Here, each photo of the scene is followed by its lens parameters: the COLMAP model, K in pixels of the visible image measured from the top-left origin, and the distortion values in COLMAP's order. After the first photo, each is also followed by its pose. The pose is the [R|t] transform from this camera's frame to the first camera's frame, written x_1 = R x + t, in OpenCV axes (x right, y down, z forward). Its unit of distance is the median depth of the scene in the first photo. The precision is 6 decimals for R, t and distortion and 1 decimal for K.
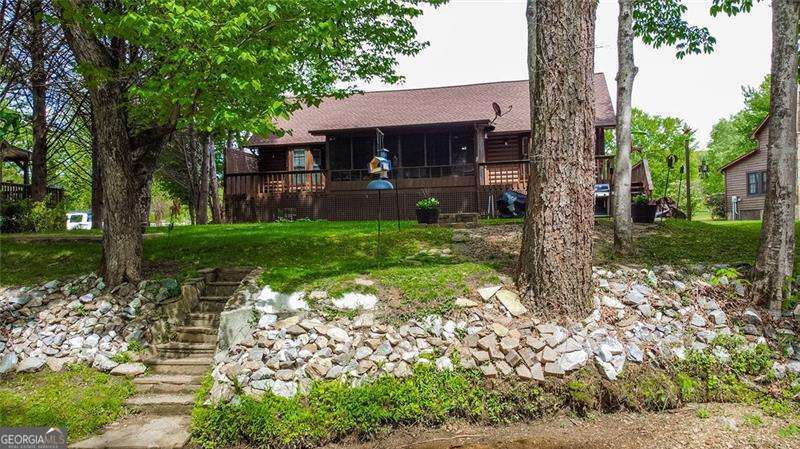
lens RADIAL K [[608.4, 0, 399.7], [0, 608.4, 224.1], [0, 0, 1]] dist [0.005570, -0.014911]
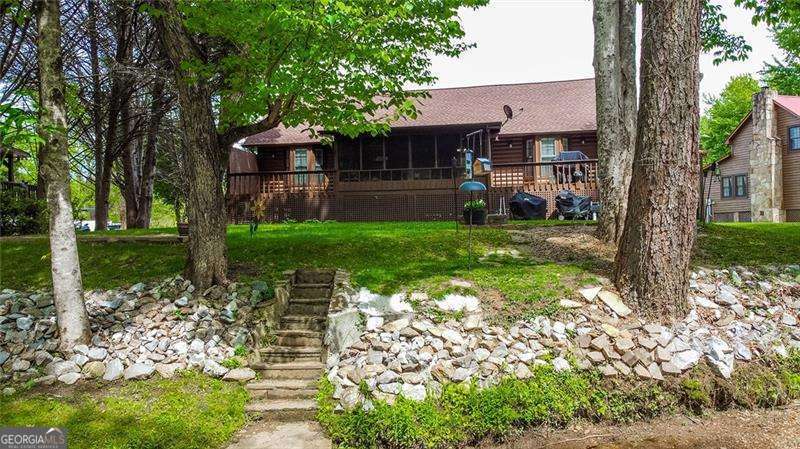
lens RADIAL K [[608.4, 0, 404.2], [0, 608.4, 225.4], [0, 0, 1]] dist [0.005570, -0.014911]
pose [[0.997507, 0.002805, 0.070513, -0.231657], [-0.002833, 0.999996, 0.000299, -0.000227], [-0.070512, -0.000499, 0.997511, 0.013905]]
